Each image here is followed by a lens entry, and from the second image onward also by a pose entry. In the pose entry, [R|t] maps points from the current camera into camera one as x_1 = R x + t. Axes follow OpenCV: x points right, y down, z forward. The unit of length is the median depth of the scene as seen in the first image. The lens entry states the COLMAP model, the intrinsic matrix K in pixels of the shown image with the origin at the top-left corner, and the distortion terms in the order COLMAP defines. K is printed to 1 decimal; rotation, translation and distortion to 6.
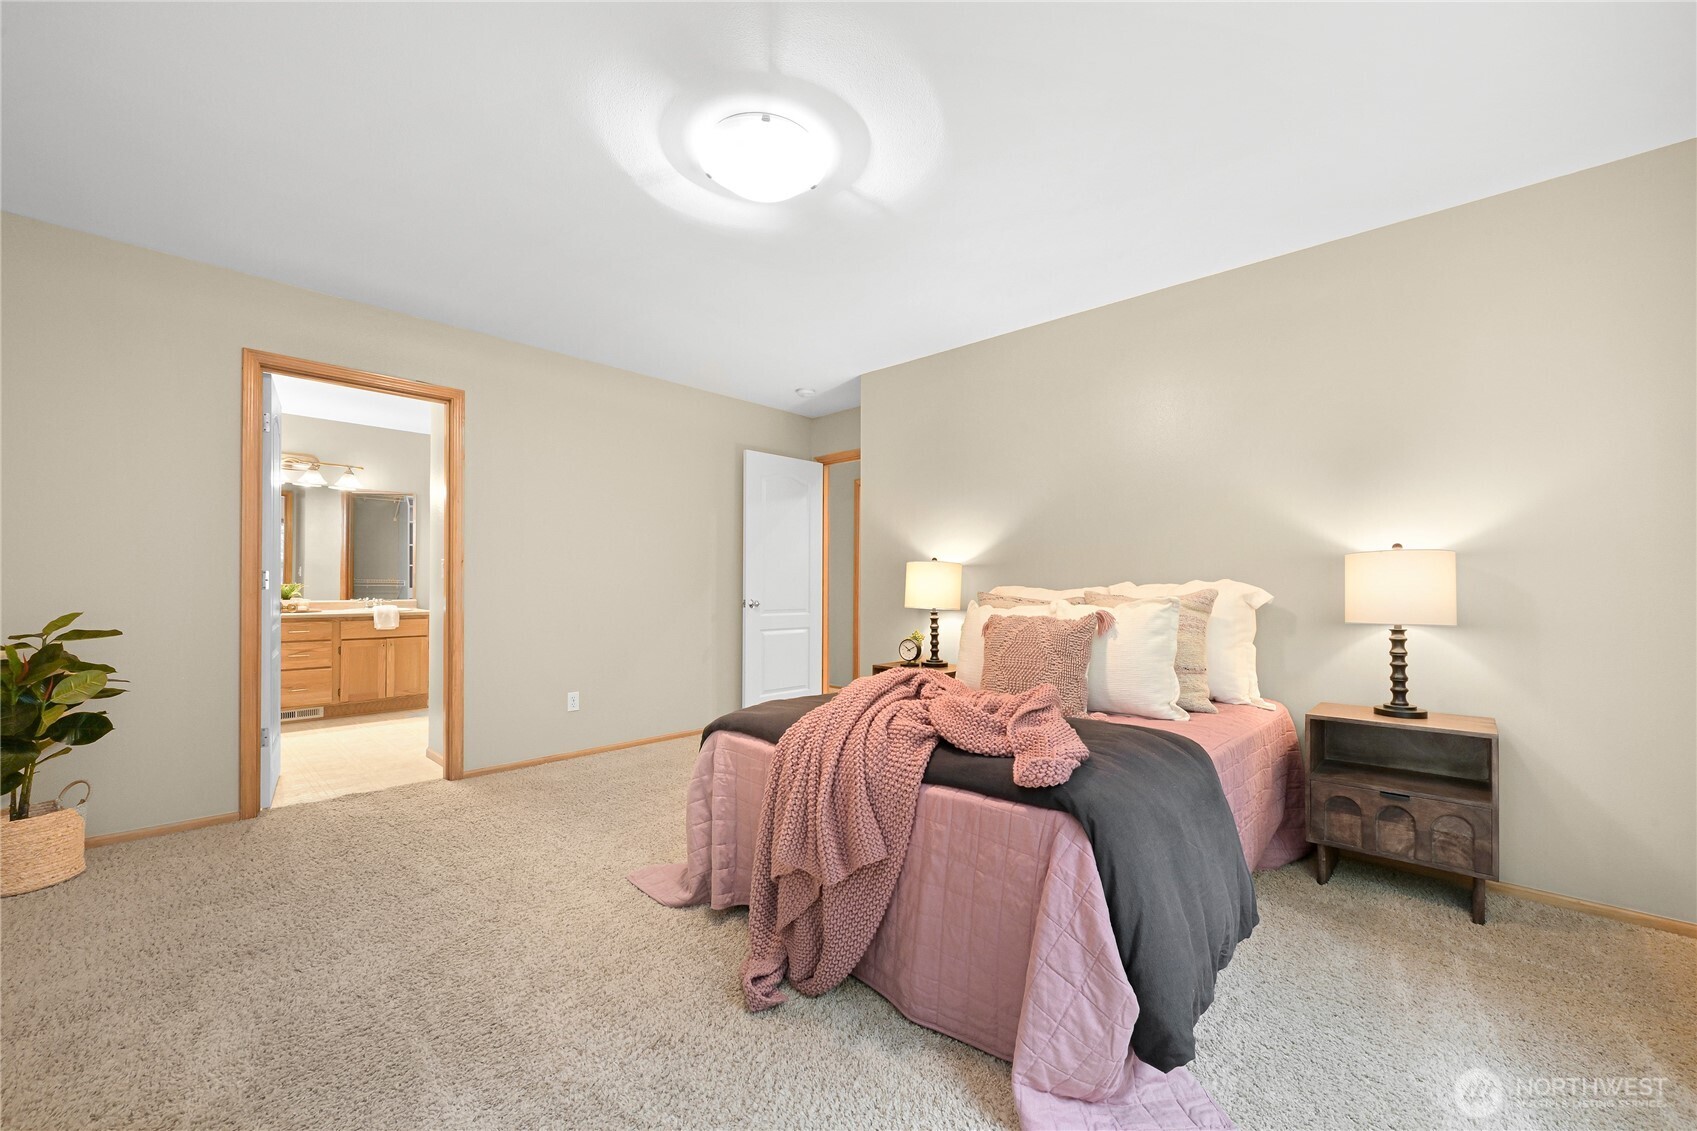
lens RADIAL K [[670.3, 0, 847.9], [0, 670.3, 581.6], [0, 0, 1]] dist [0.002364, -0.001817]
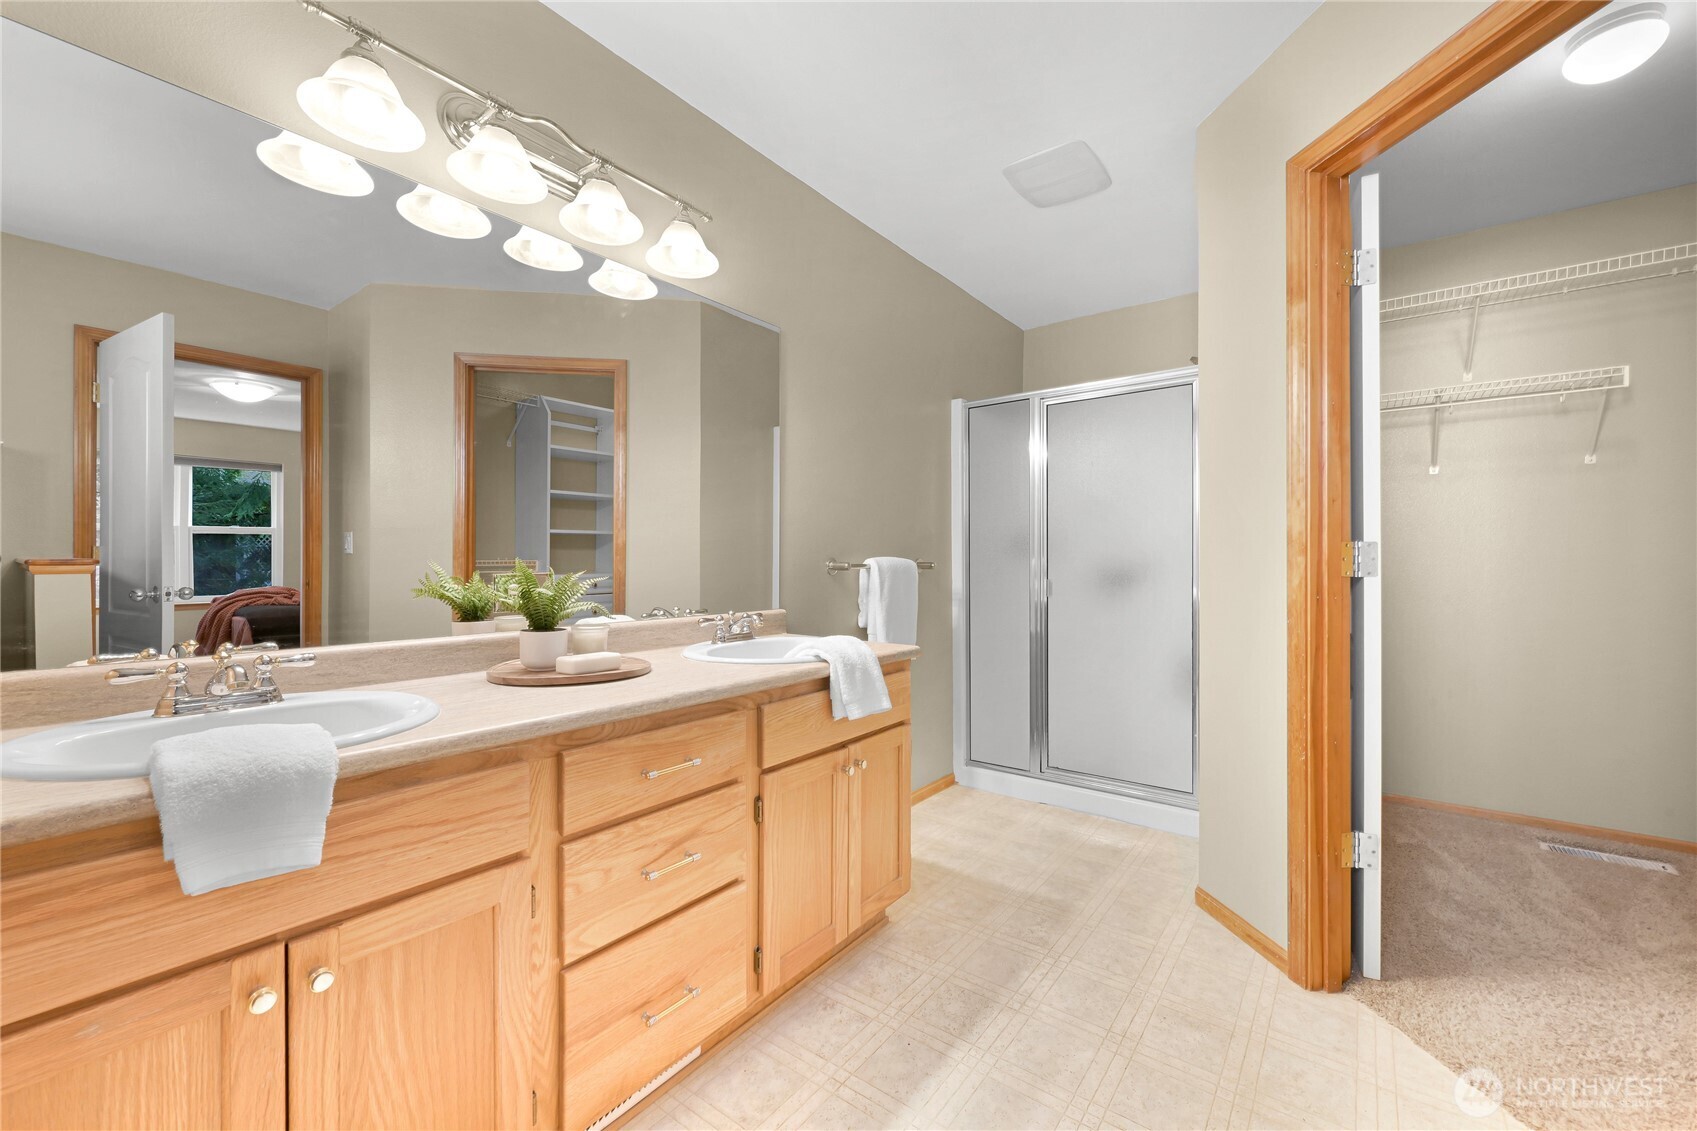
lens RADIAL K [[670.3, 0, 859.7], [0, 670.3, 565.3], [0, 0, 1]] dist [0.002364, -0.001817]
pose [[0.988805, -0.010179, 0.148868, -0.740088], [0.010712, 0.999939, -0.002779, 0.003016], [-0.148830, 0.004343, 0.988853, 0.703869]]
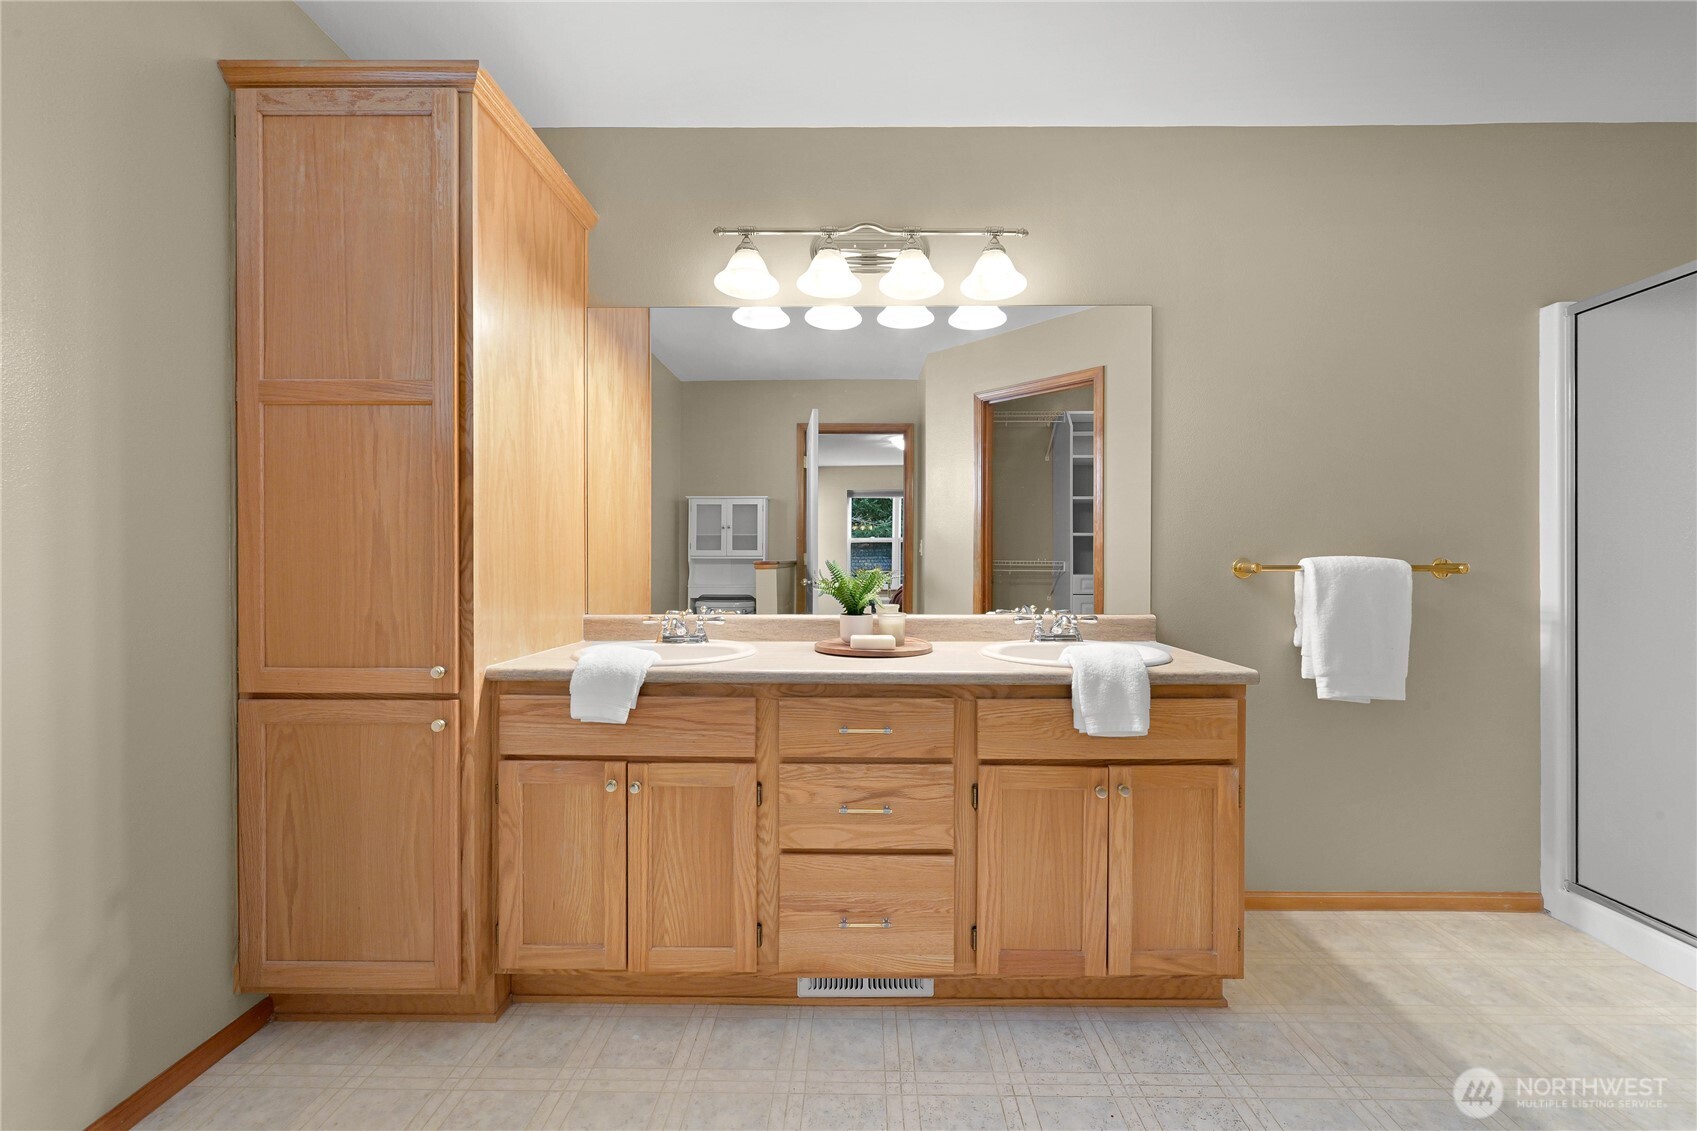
lens RADIAL K [[670.3, 0, 862.8], [0, 670.3, 565.9], [0, 0, 1]] dist [0.002364, -0.001817]
pose [[0.704979, -0.006027, -0.709203, -0.570541], [-0.000013, 0.999964, -0.008510, 0.004285], [0.709229, 0.006008, 0.704953, 0.741015]]
